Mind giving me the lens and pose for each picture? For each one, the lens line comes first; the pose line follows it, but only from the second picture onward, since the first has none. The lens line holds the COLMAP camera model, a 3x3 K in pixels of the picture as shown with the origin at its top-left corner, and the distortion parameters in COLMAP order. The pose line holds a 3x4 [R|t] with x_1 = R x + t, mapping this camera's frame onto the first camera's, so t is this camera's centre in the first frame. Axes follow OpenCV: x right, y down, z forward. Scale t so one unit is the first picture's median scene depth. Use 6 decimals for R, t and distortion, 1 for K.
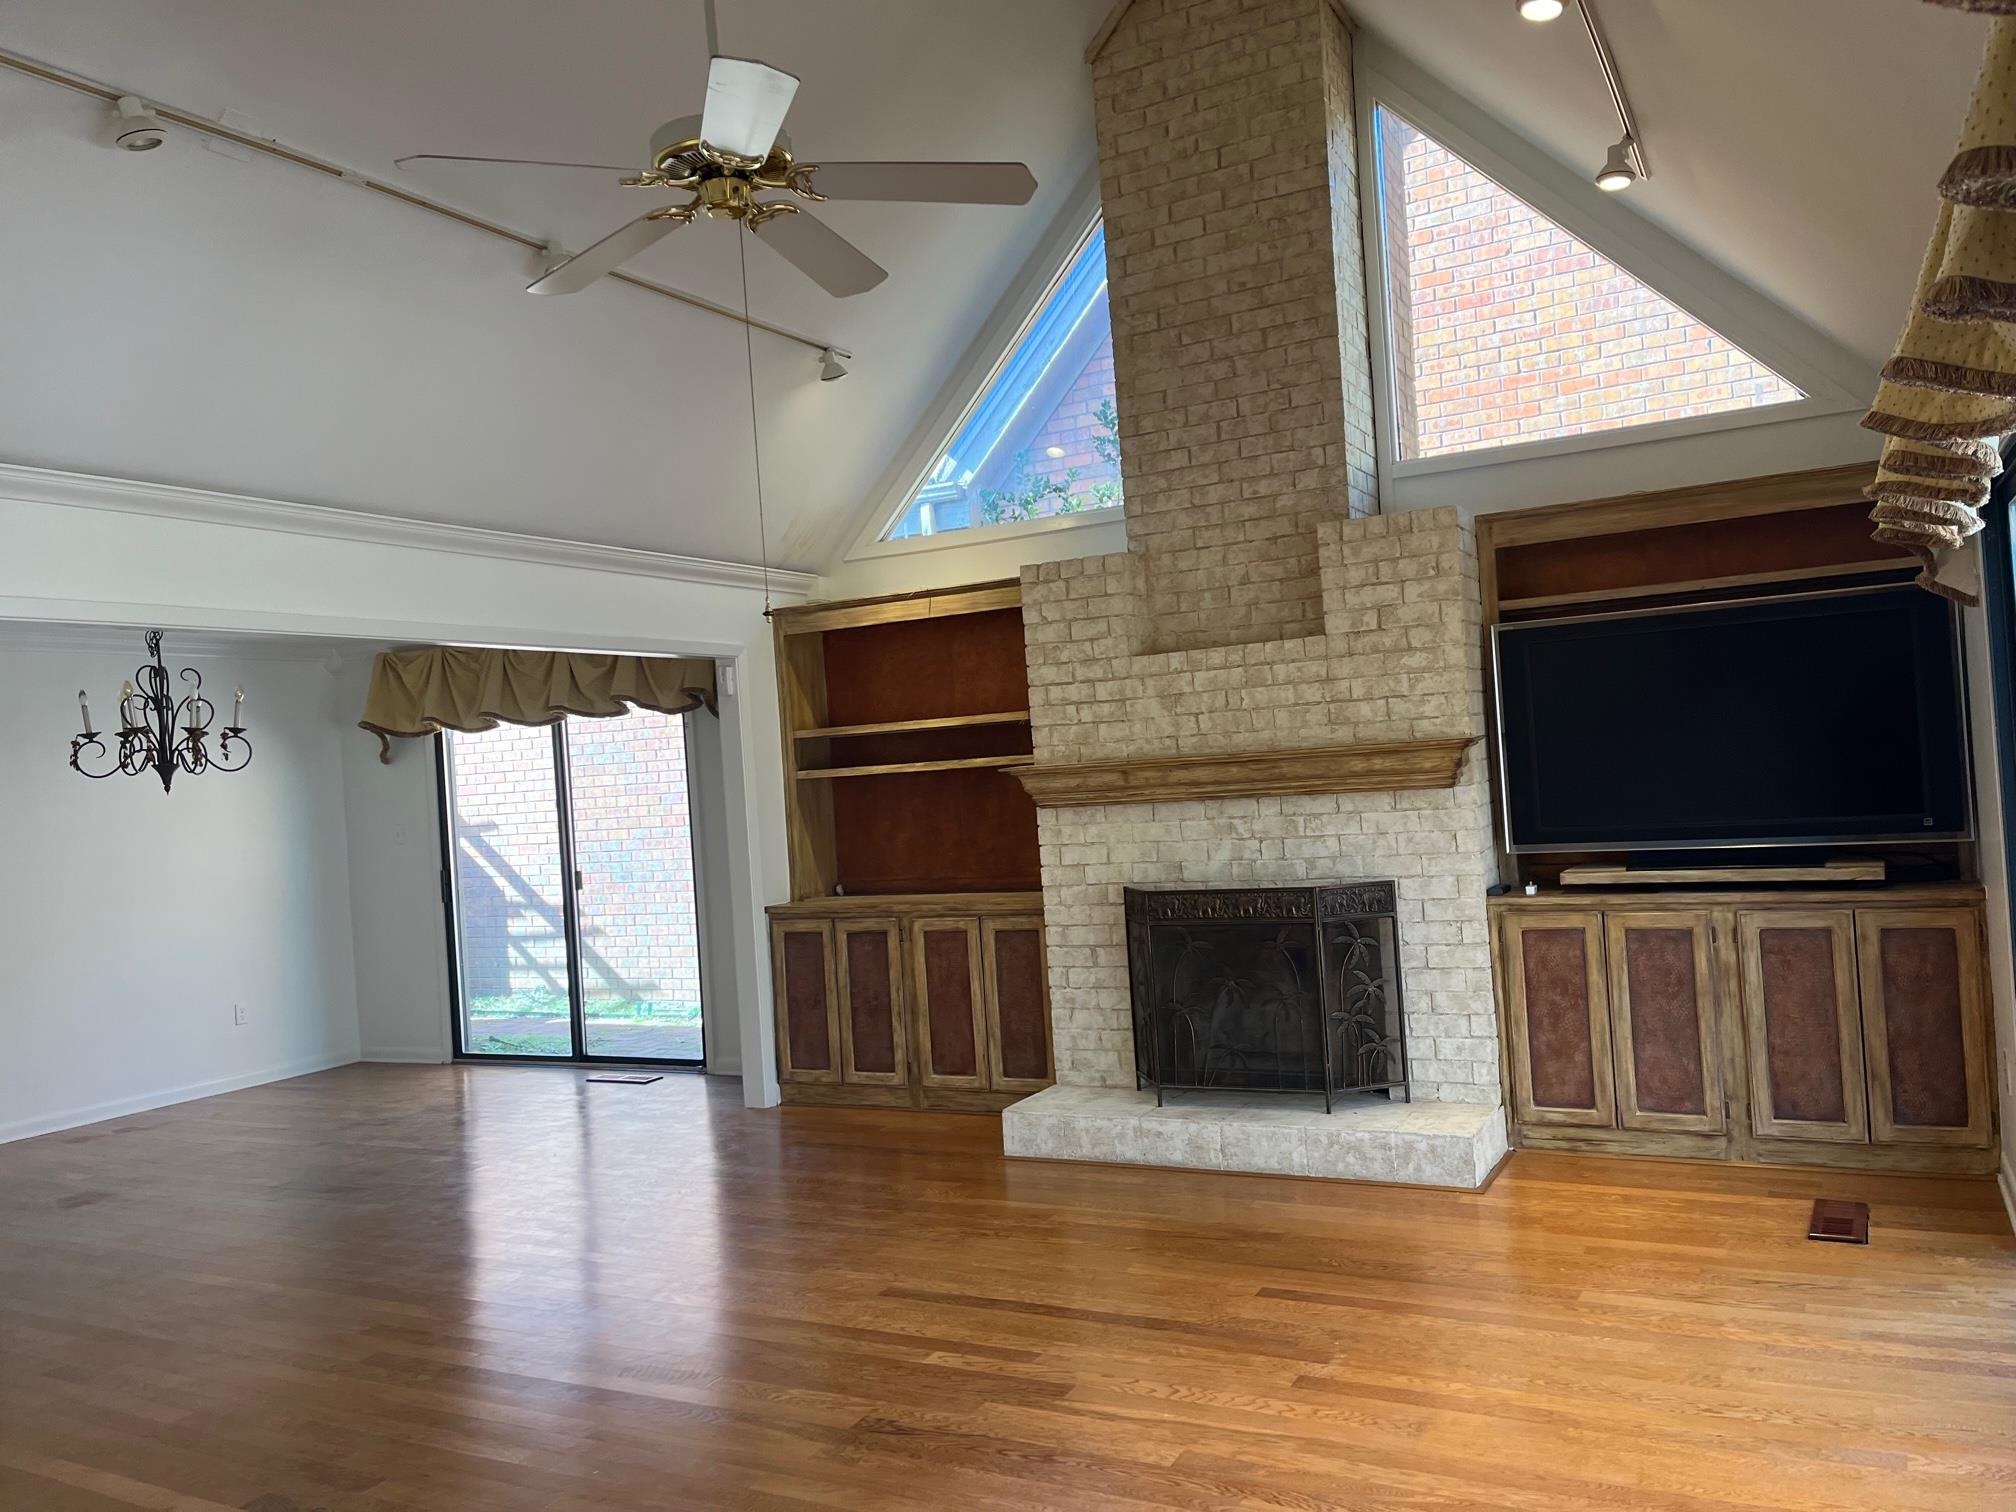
lens RADIAL K [[1528.7, 0, 1008.0], [0, 1528.7, 756.0], [0, 0, 1]] dist [0.083836, -0.117298]
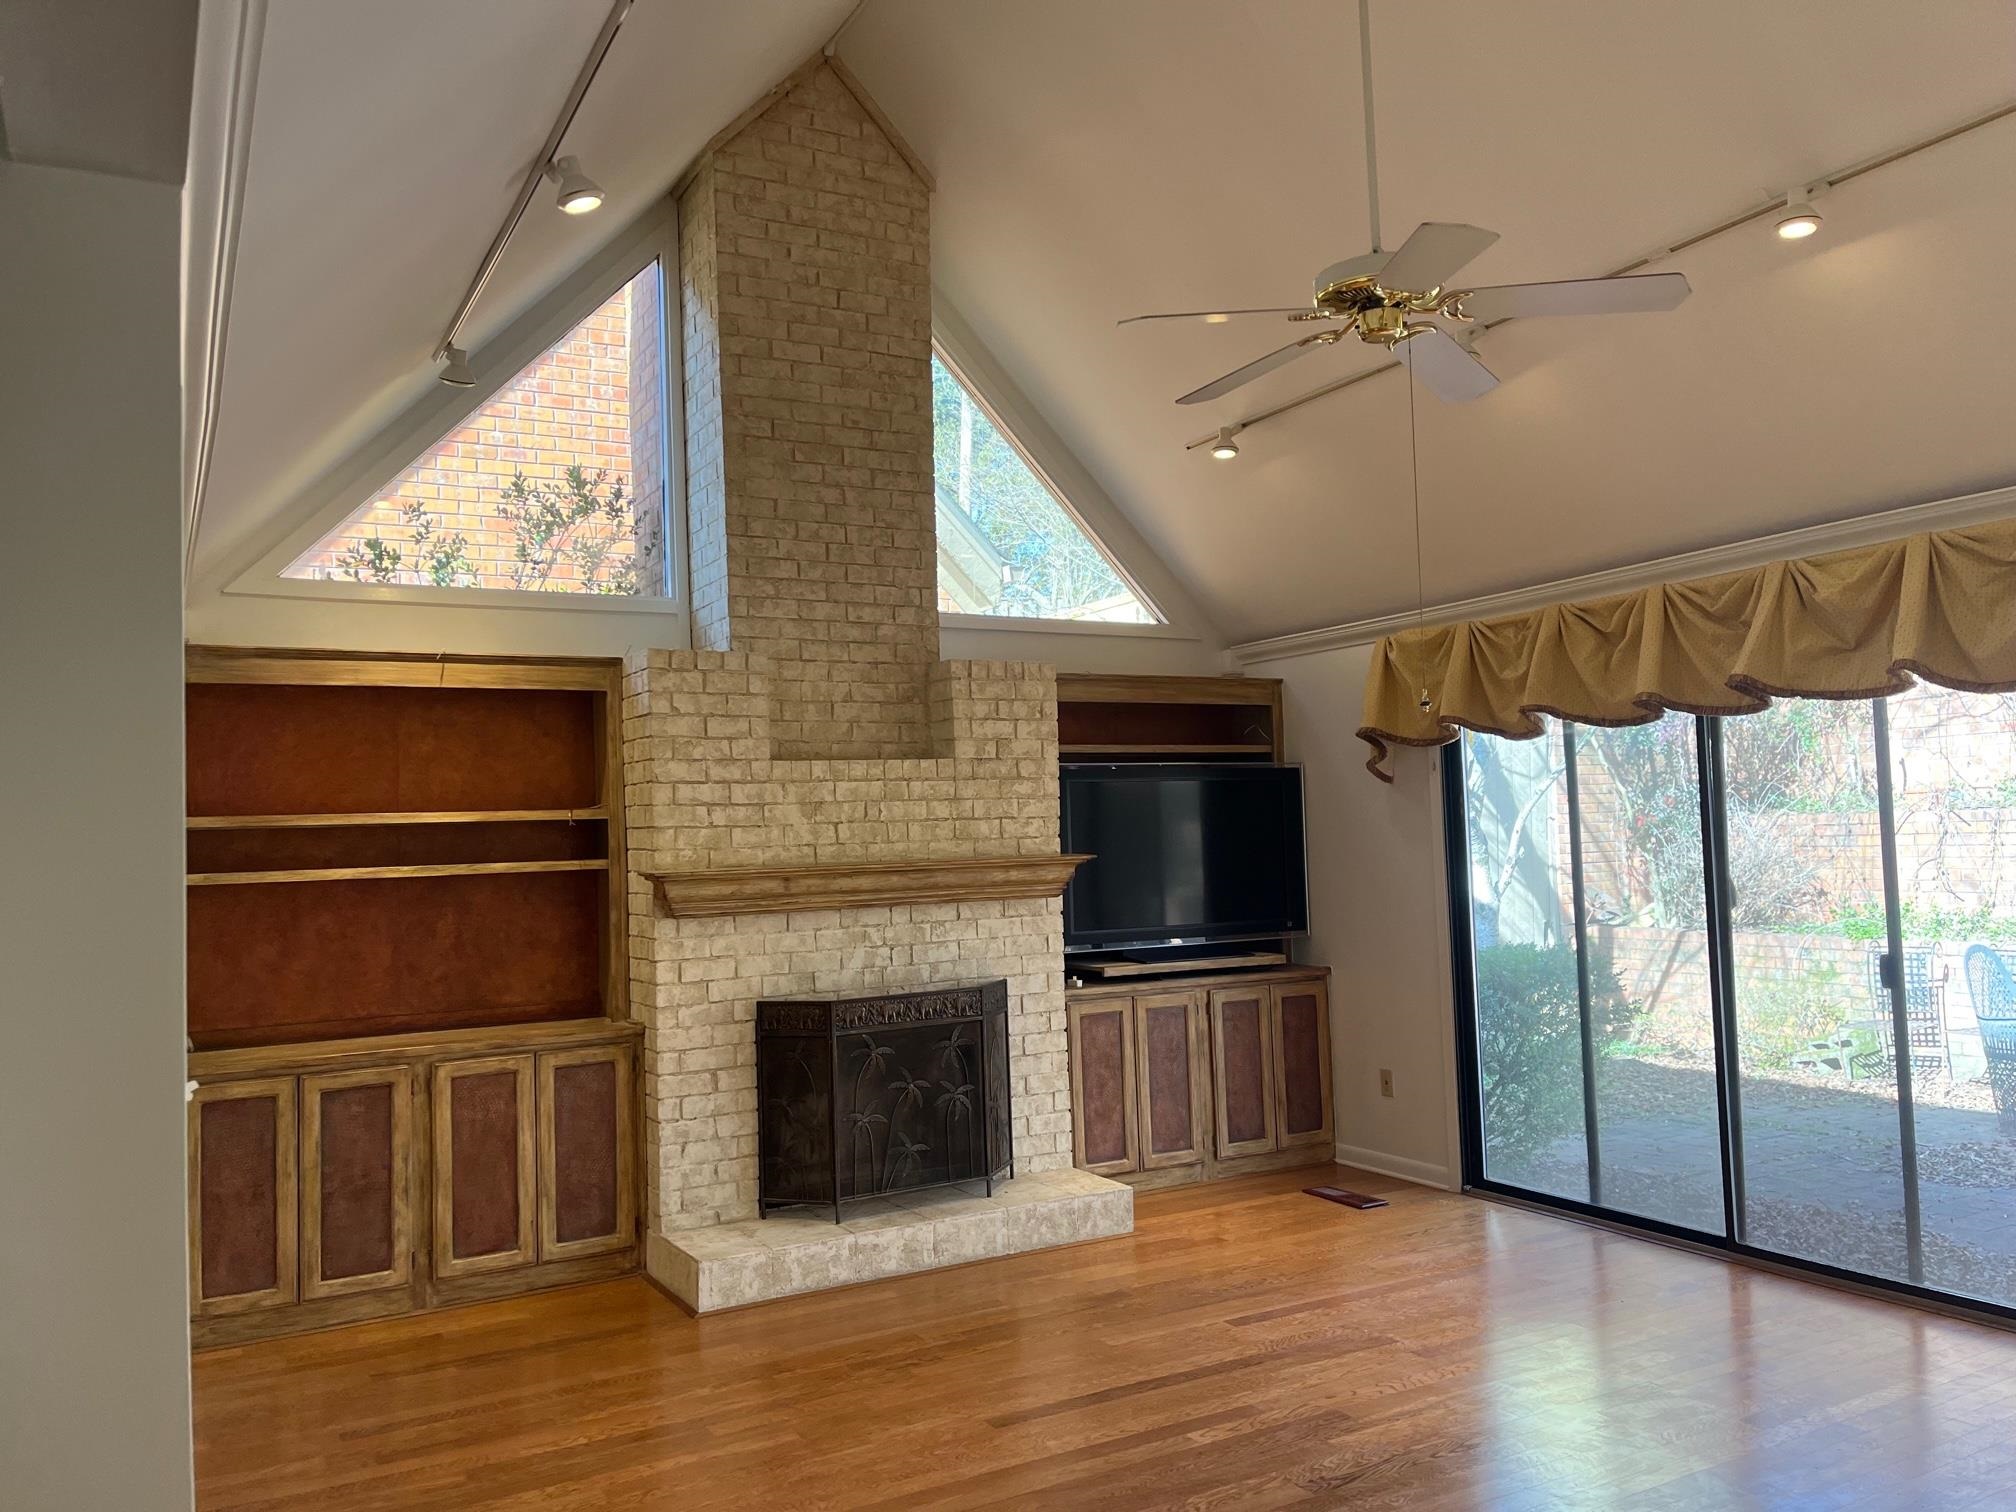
lens RADIAL K [[1528.7, 0, 1011.9], [0, 1528.7, 769.7], [0, 0, 1]] dist [0.107604, -0.187465]
pose [[0.538972, 0.090027, 0.837499, -0.664167], [-0.007826, 0.994764, -0.101896, 0.039457], [-0.842287, 0.048365, 0.536855, 0.357164]]
